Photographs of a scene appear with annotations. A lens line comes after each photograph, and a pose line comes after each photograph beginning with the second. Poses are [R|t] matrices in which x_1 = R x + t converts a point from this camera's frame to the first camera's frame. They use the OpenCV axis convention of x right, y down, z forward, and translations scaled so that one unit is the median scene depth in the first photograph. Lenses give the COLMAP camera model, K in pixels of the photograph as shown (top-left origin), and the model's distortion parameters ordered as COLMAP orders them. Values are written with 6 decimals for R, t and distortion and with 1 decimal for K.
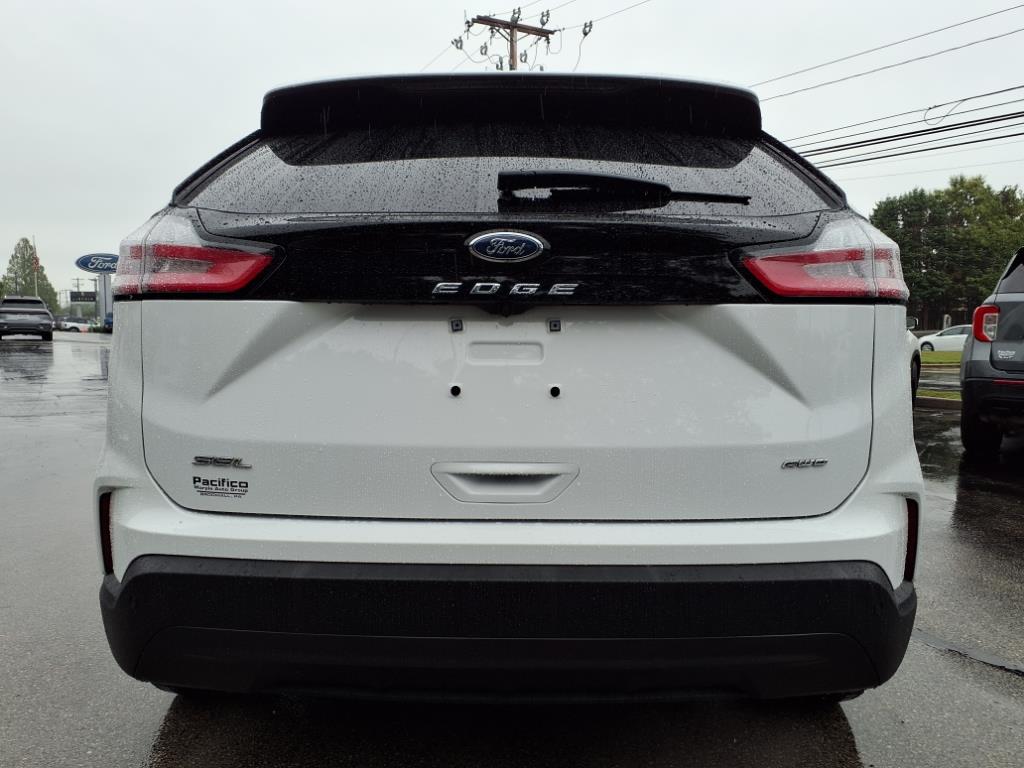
lens RADIAL K [[826.6, 0, 512.0], [0, 826.6, 384.0], [0, 0, 1]] dist [0.067830, -0.078638]
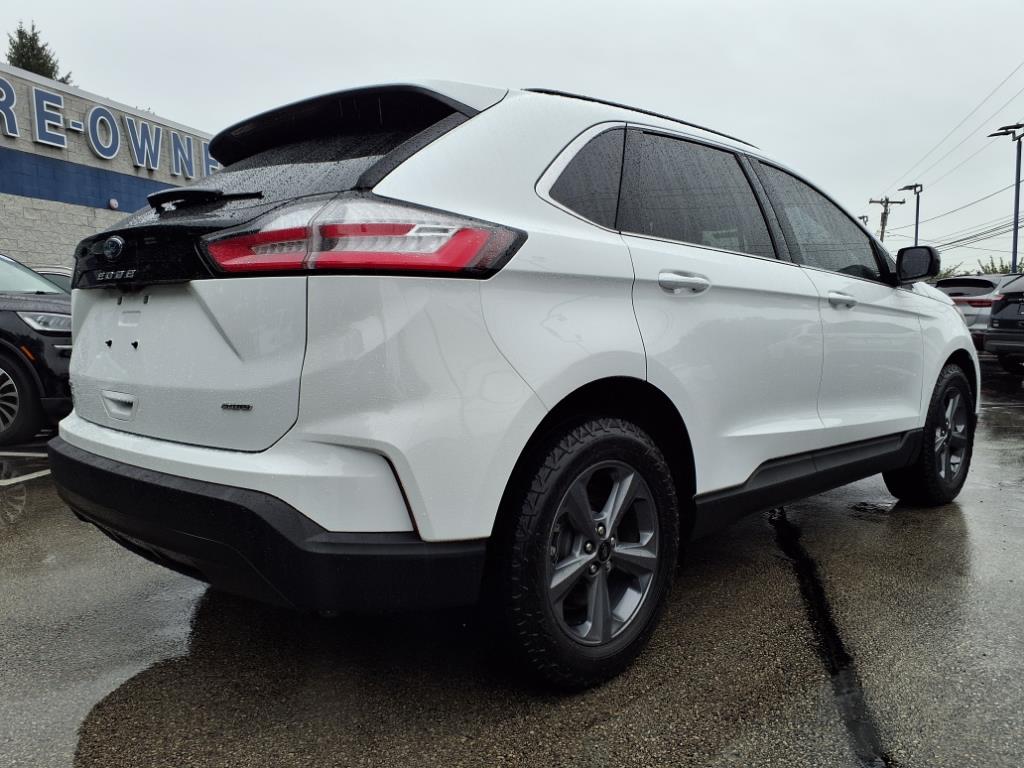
lens RADIAL K [[809.2, 0, 512.0], [0, 809.2, 384.0], [0, 0, 1]] dist [0.081371, -0.061605]
pose [[0.717938, 0.046520, -0.694551, 1.477740], [-0.044219, 0.998797, 0.021189, 0.017959], [0.694701, 0.015500, 0.719131, 0.410999]]
